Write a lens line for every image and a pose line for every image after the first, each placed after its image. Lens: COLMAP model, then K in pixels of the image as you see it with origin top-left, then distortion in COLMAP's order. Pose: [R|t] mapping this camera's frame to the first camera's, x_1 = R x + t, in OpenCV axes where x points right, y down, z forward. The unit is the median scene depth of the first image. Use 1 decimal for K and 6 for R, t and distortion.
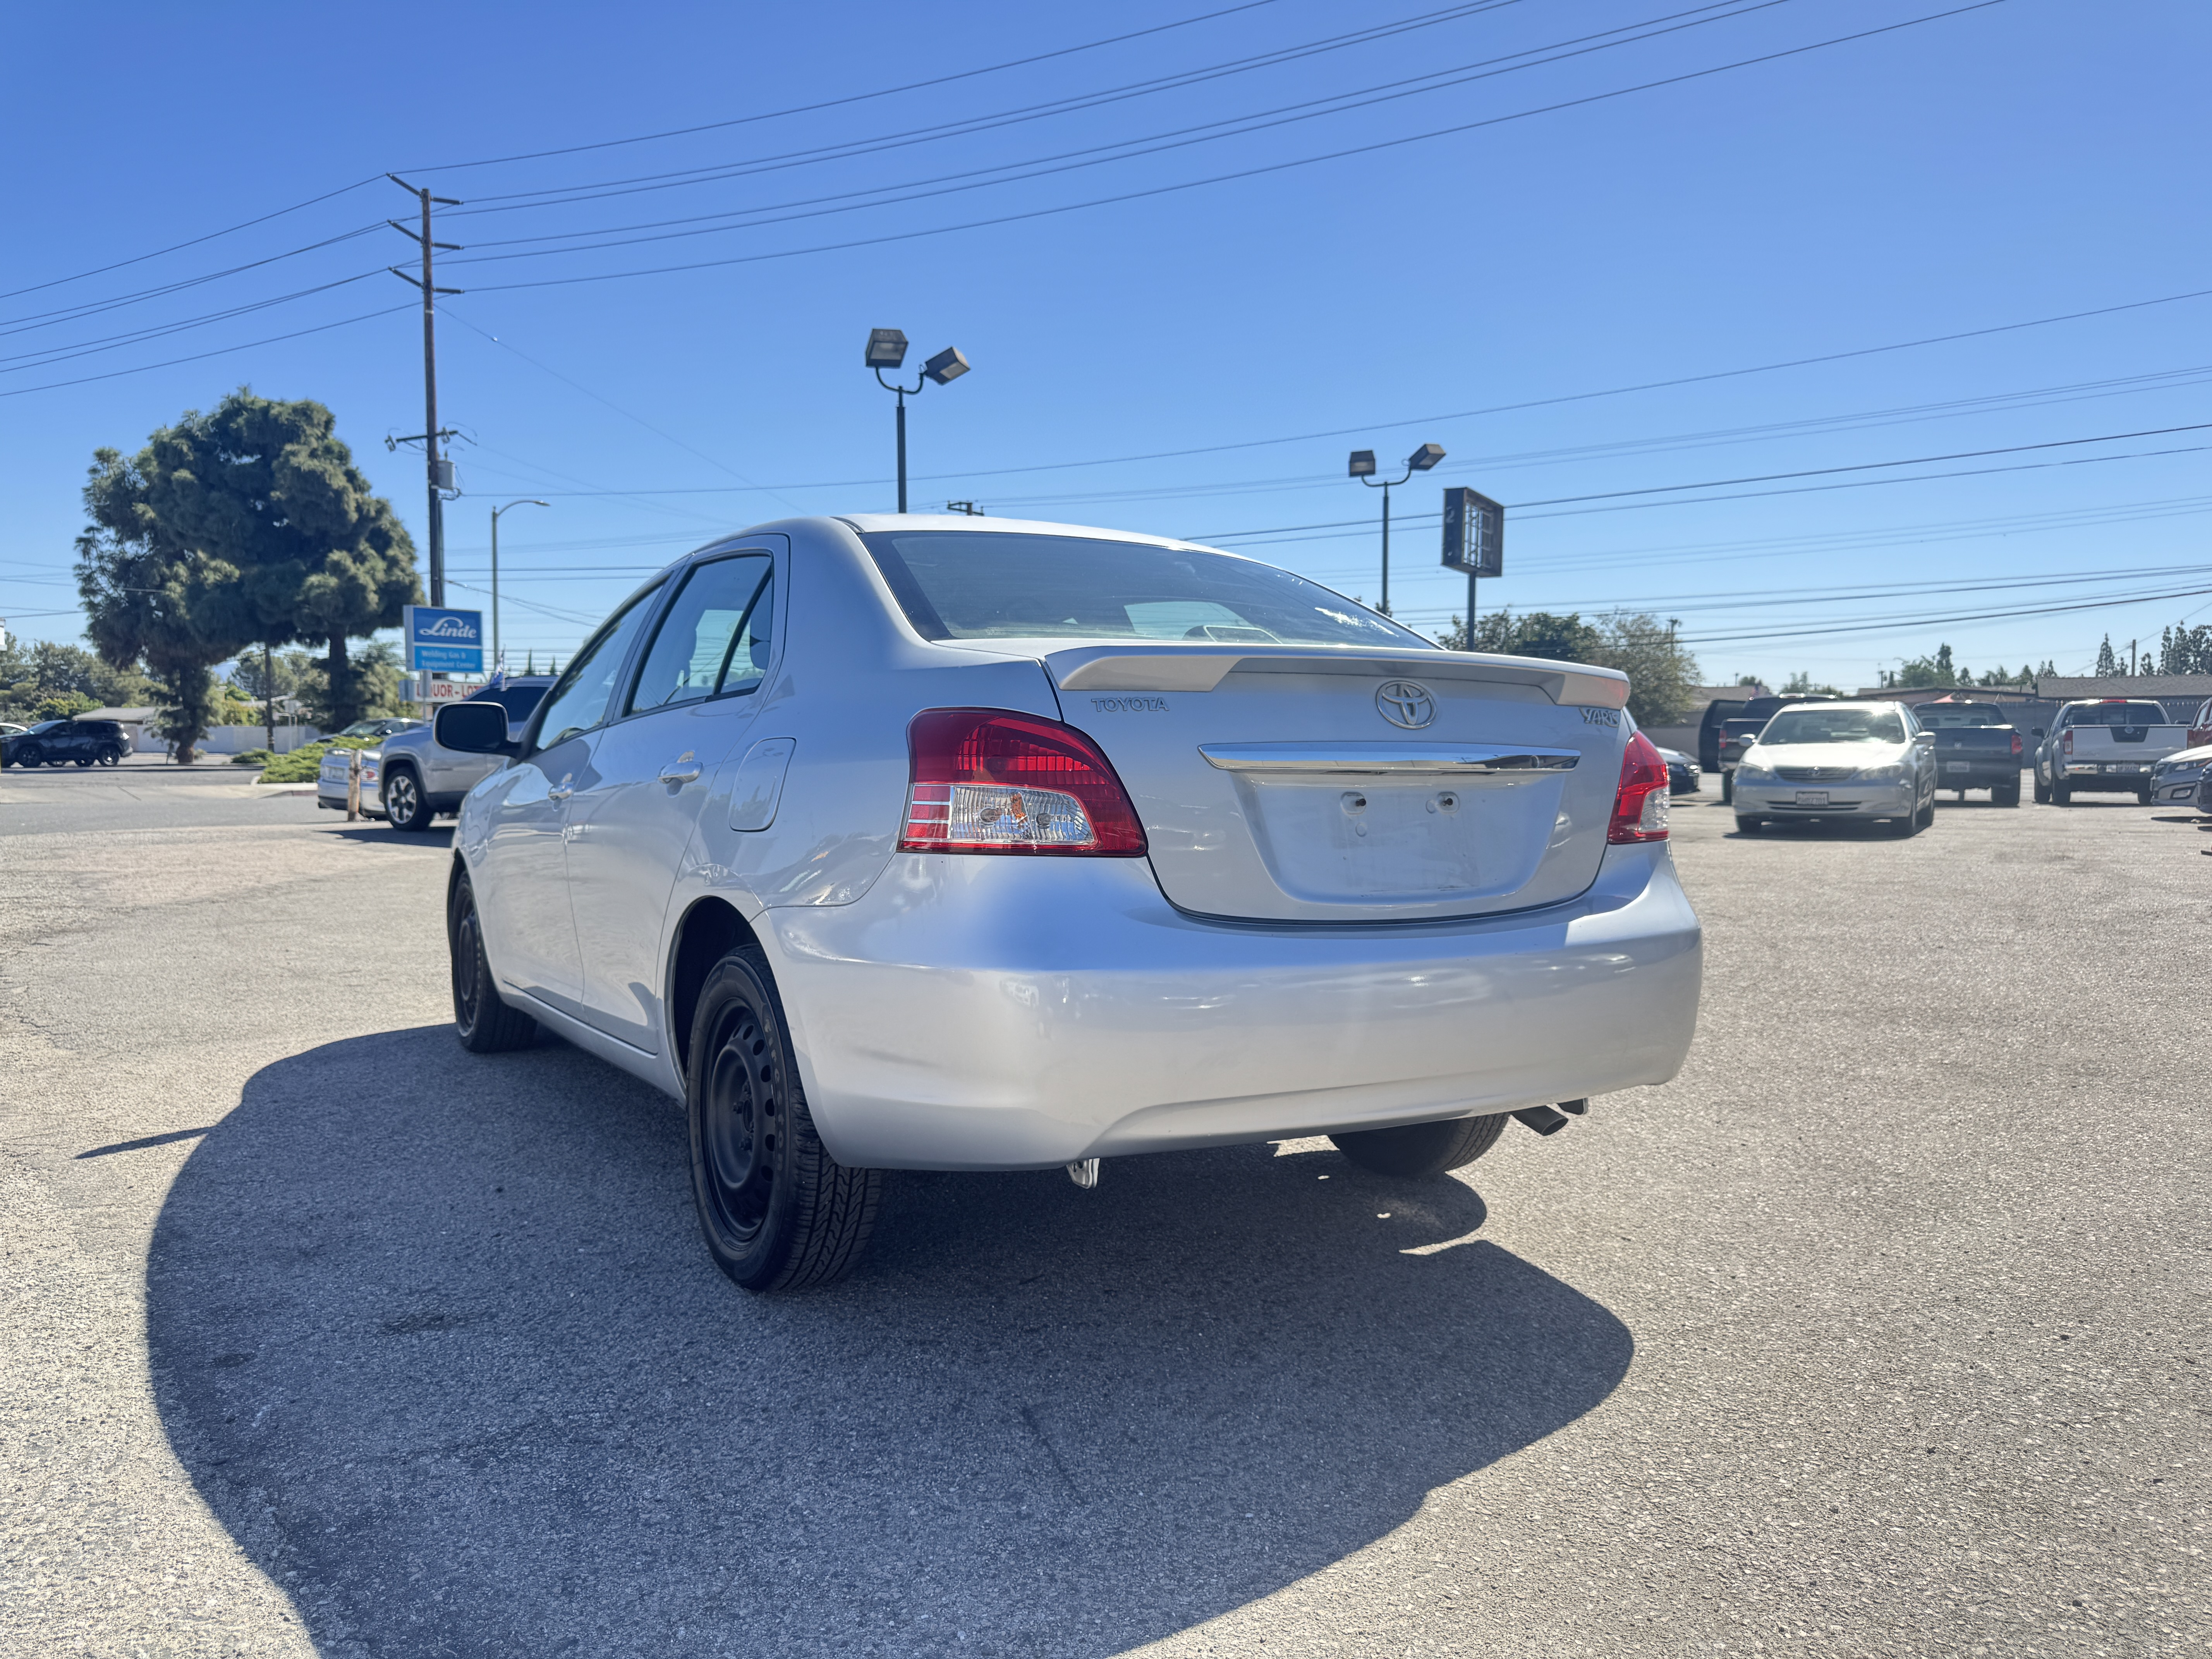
lens RADIAL K [[1566.9, 0, 1100.9], [0, 1566.9, 794.6], [0, 0, 1]] dist [0.069673, -0.110073]
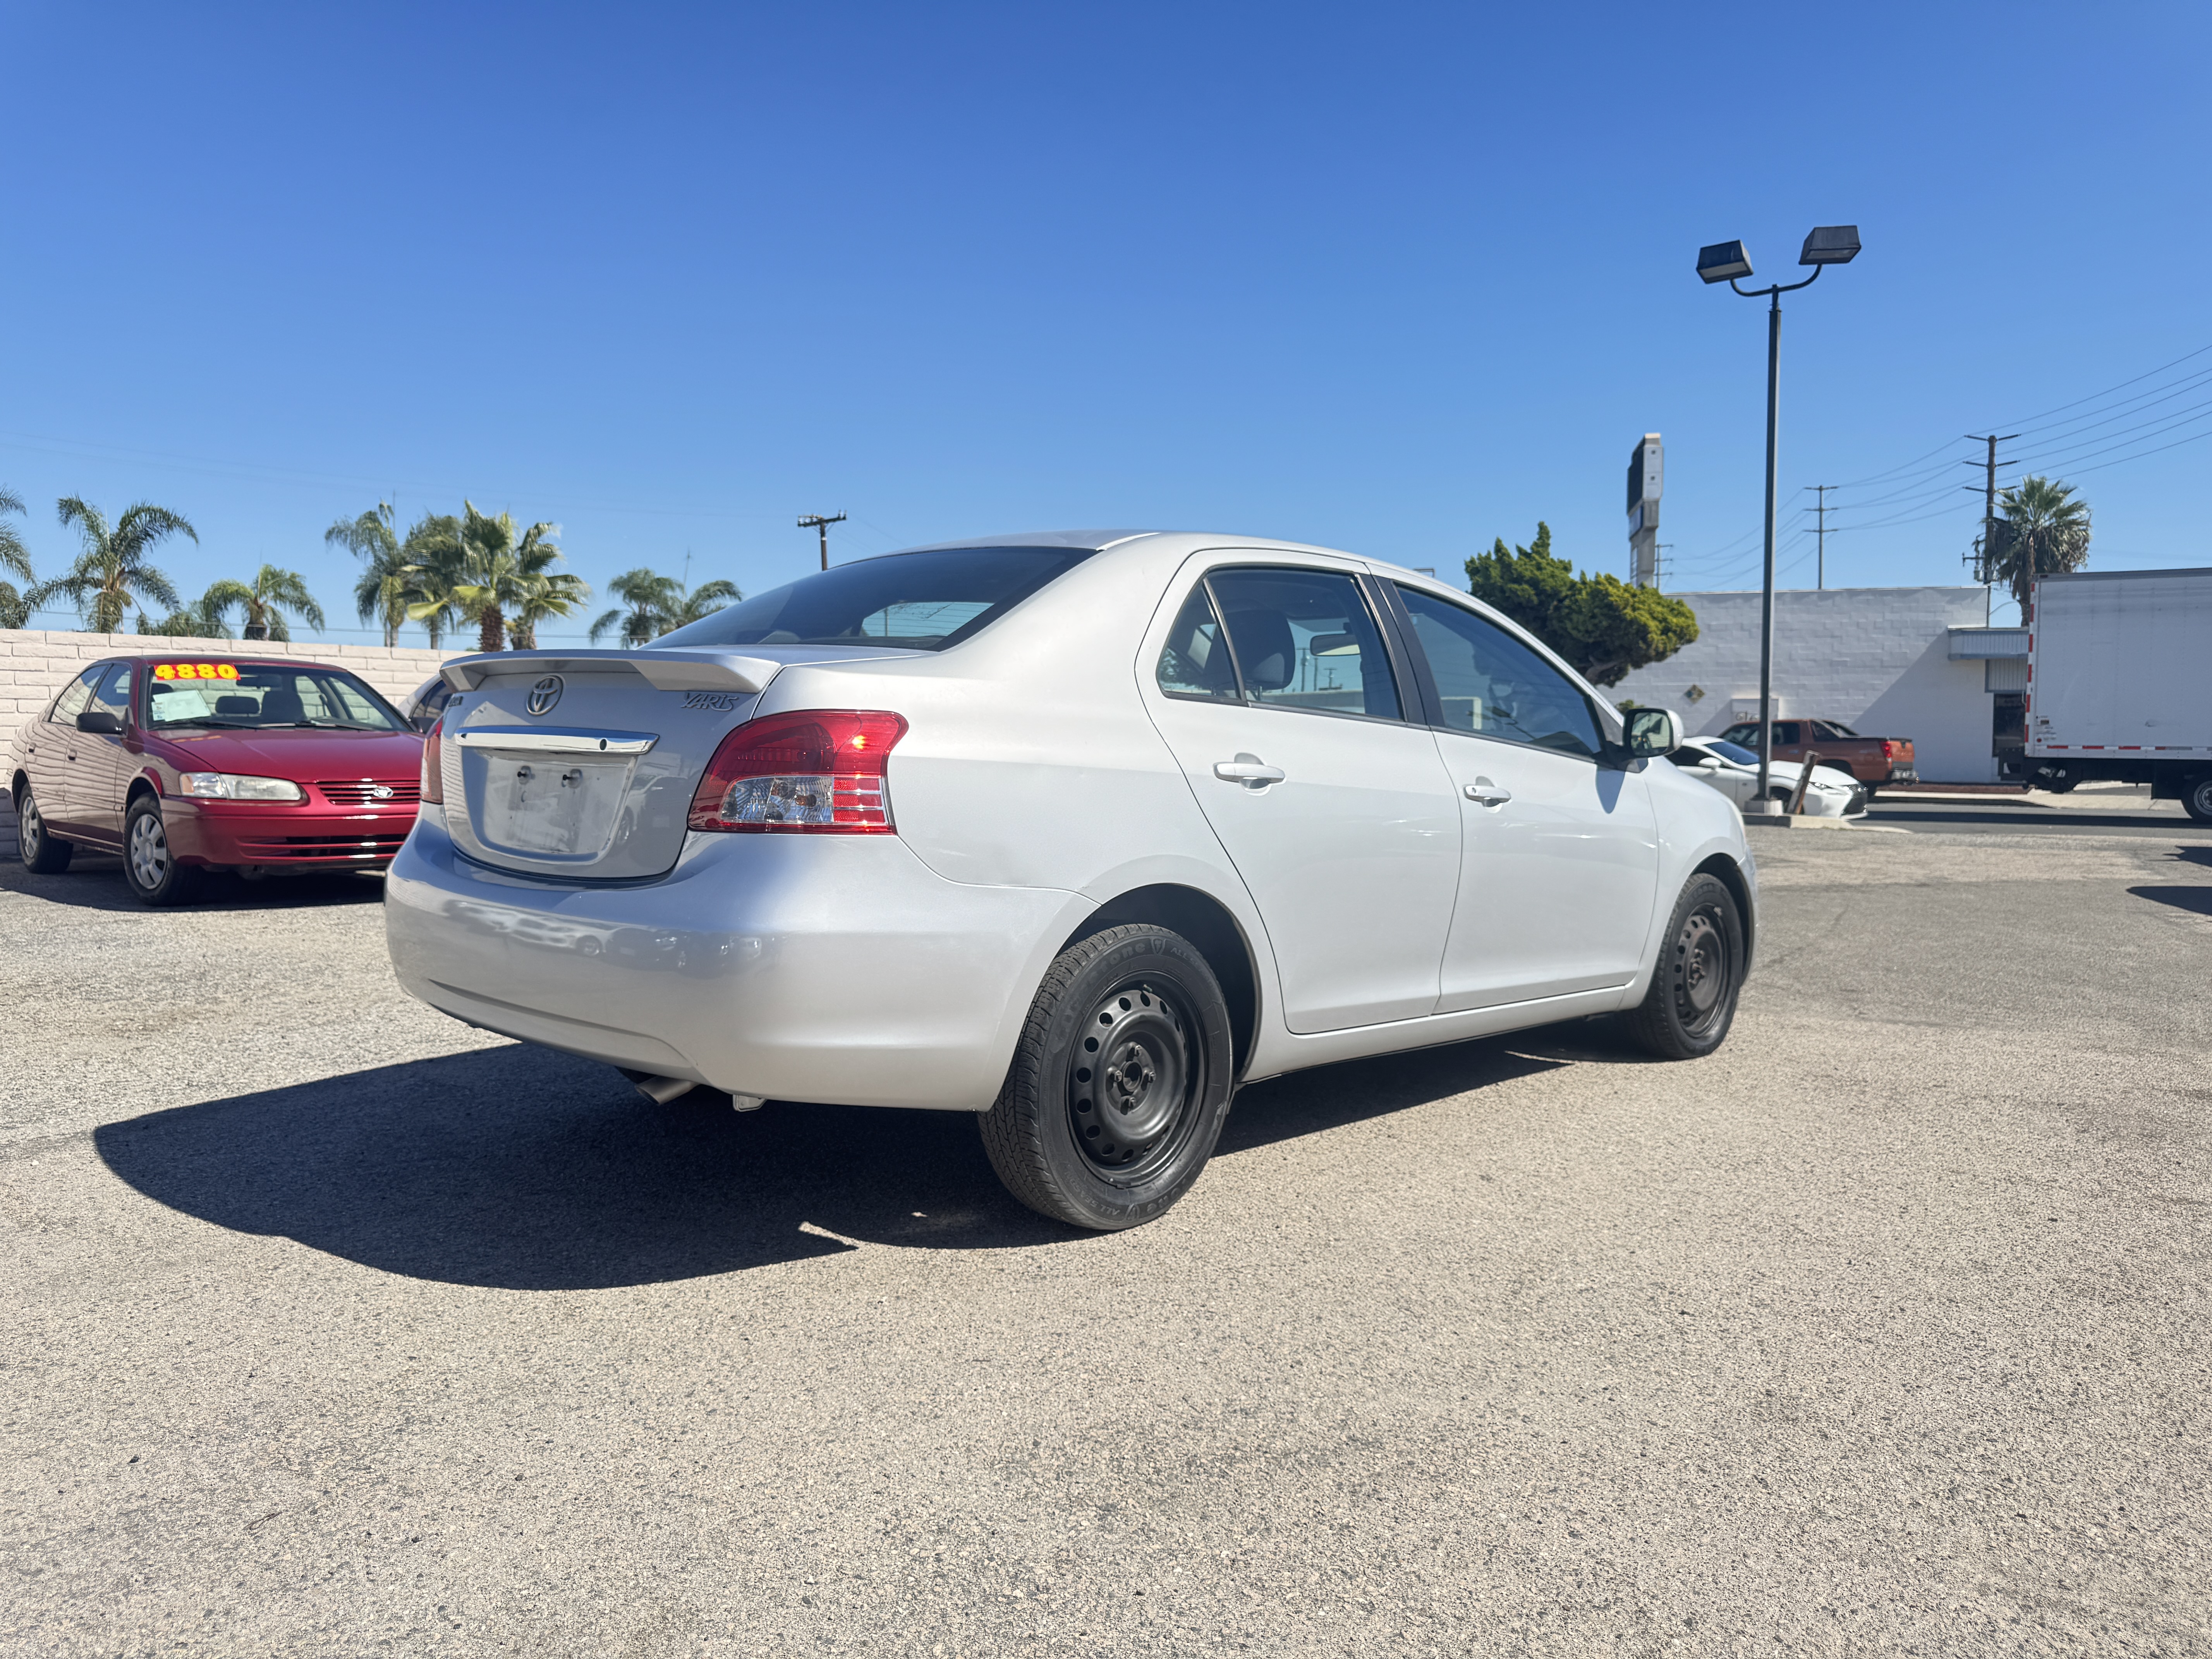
lens RADIAL K [[1561.3, 0, 1113.3], [0, 1561.3, 834.3], [0, 0, 1]] dist [0.070570, -0.120355]
pose [[0.244087, 0.054384, -0.968227, 0.088627], [-0.036344, 0.998238, 0.046907, -0.001397], [0.969072, 0.023740, 0.245633, 0.068116]]
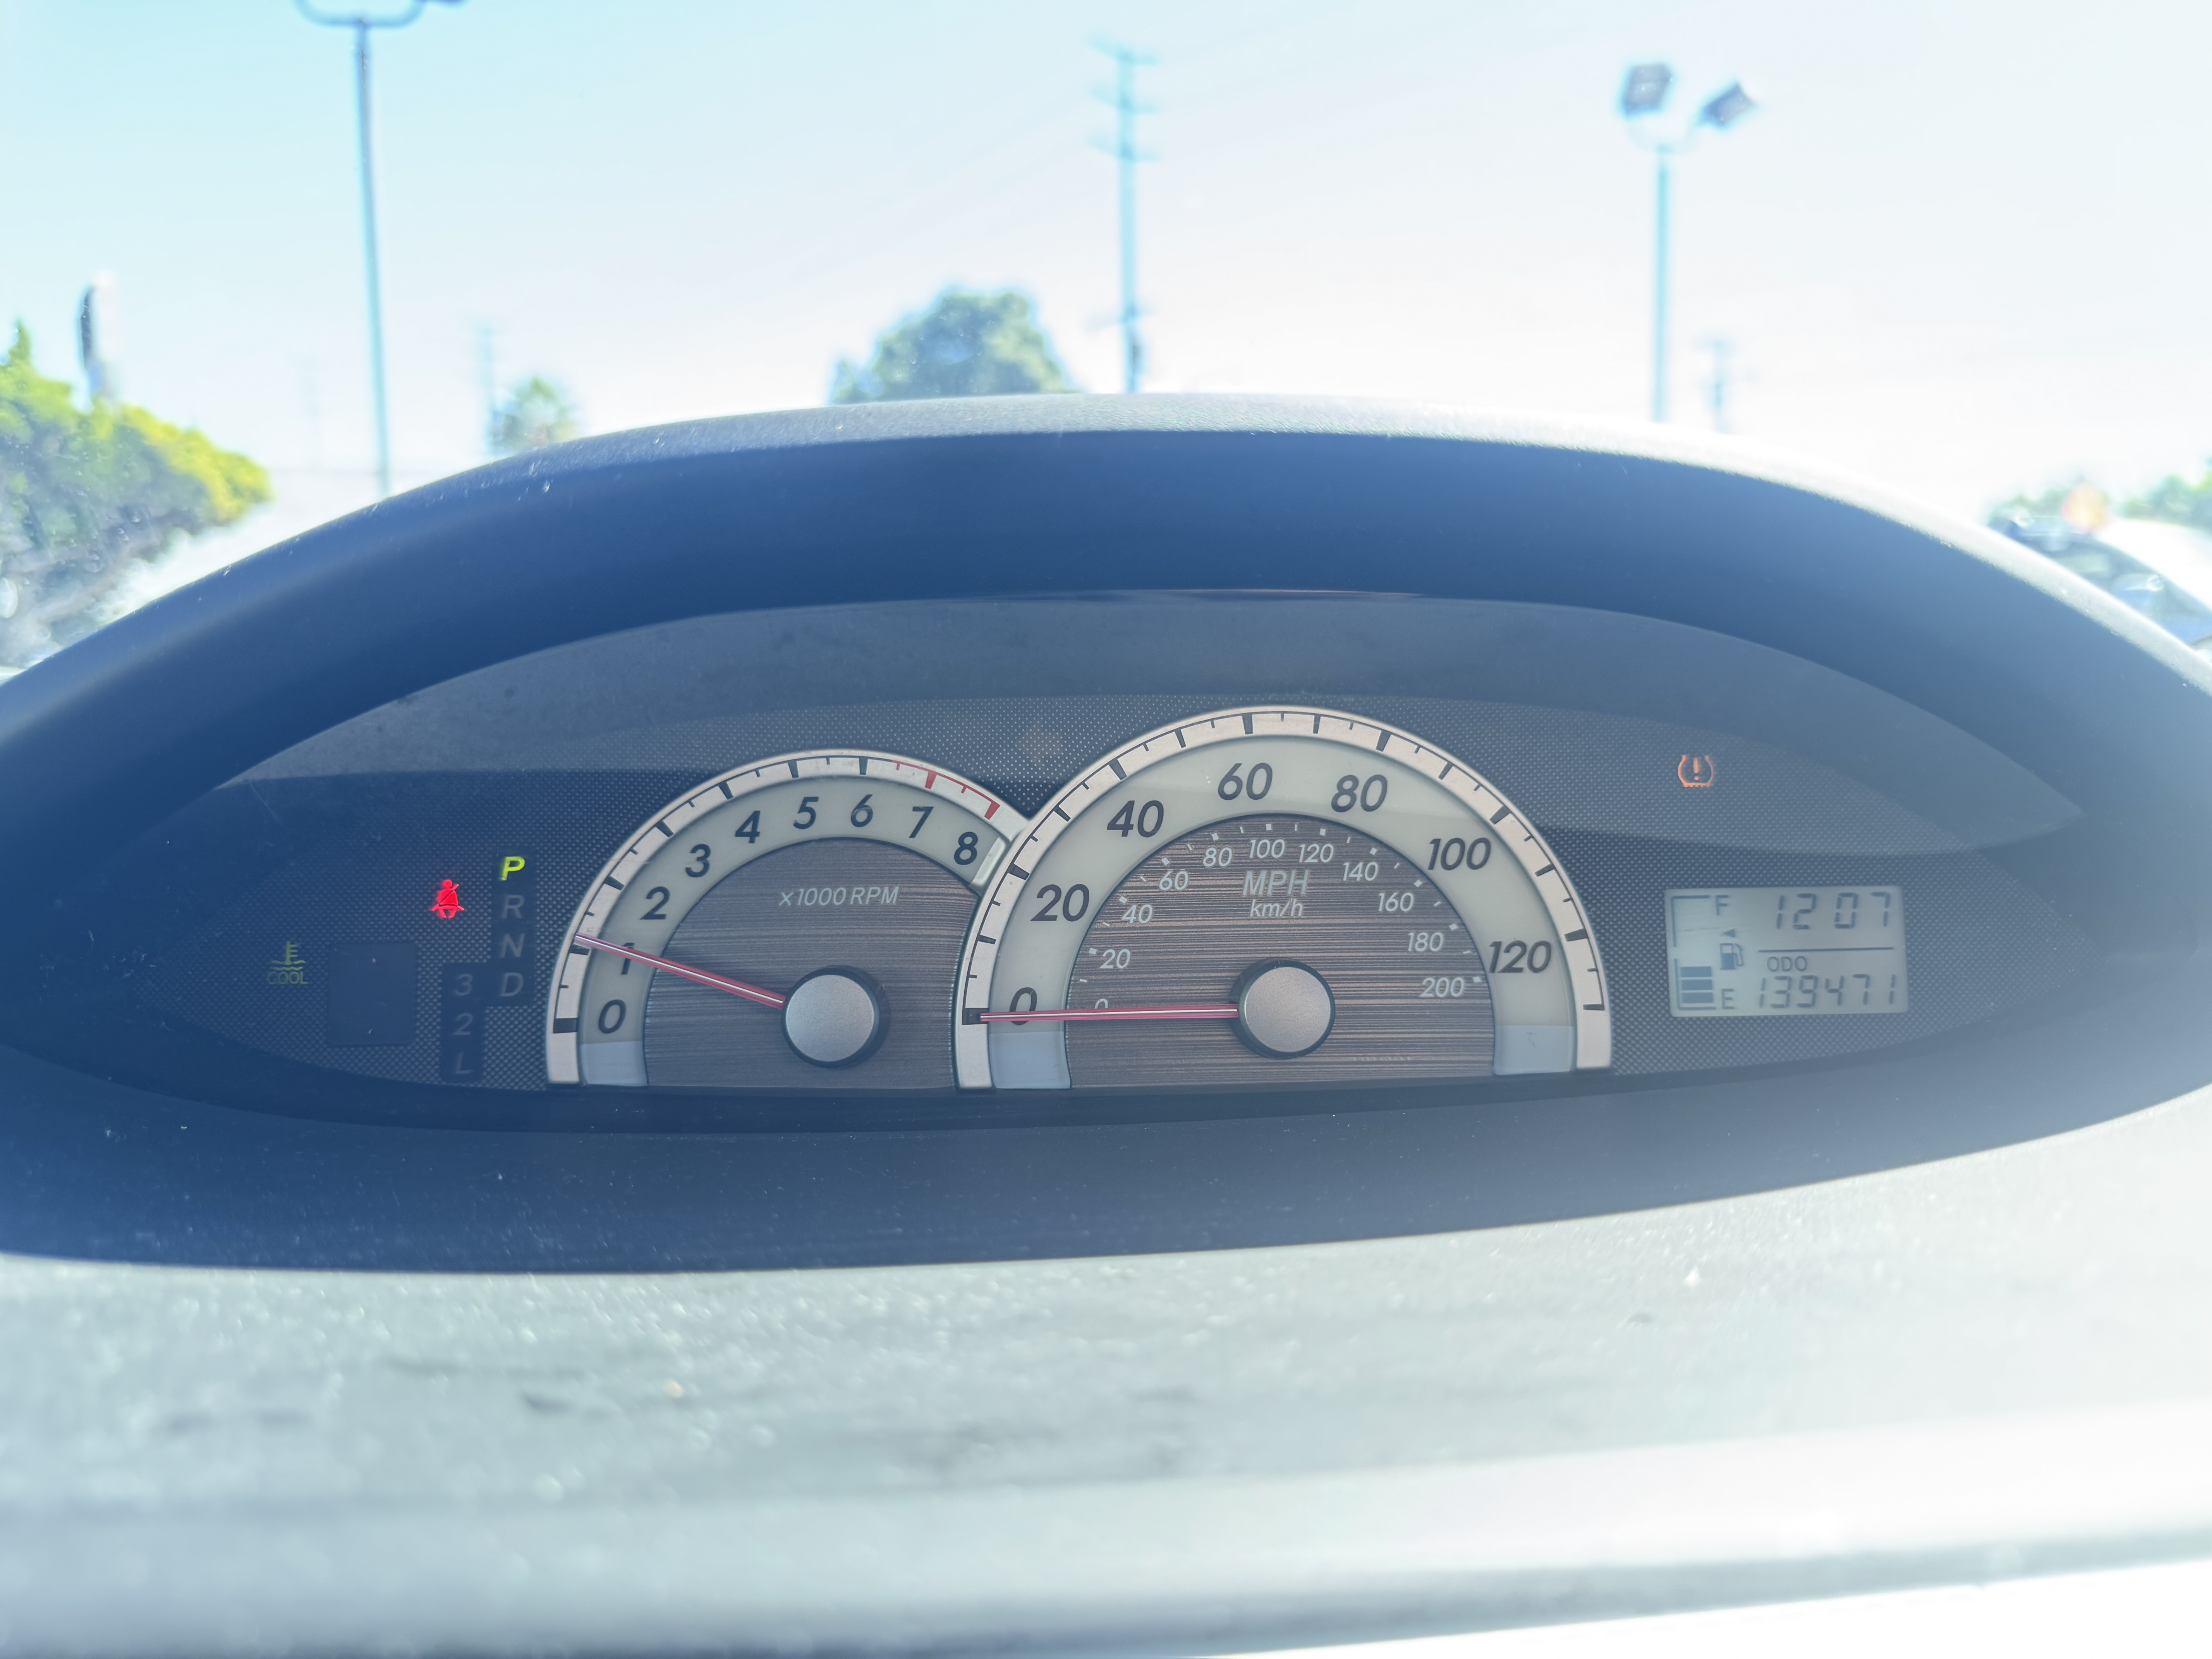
lens RADIAL K [[1597.6, 0, 1093.7], [0, 1597.6, 830.1], [0, 0, 1]] dist [0.070194, -0.122257]
pose [[0.902457, 0.037550, -0.429140, -0.019032], [0.001031, 0.996003, 0.089319, -0.005102], [0.430779, -0.081049, 0.898811, 0.108828]]
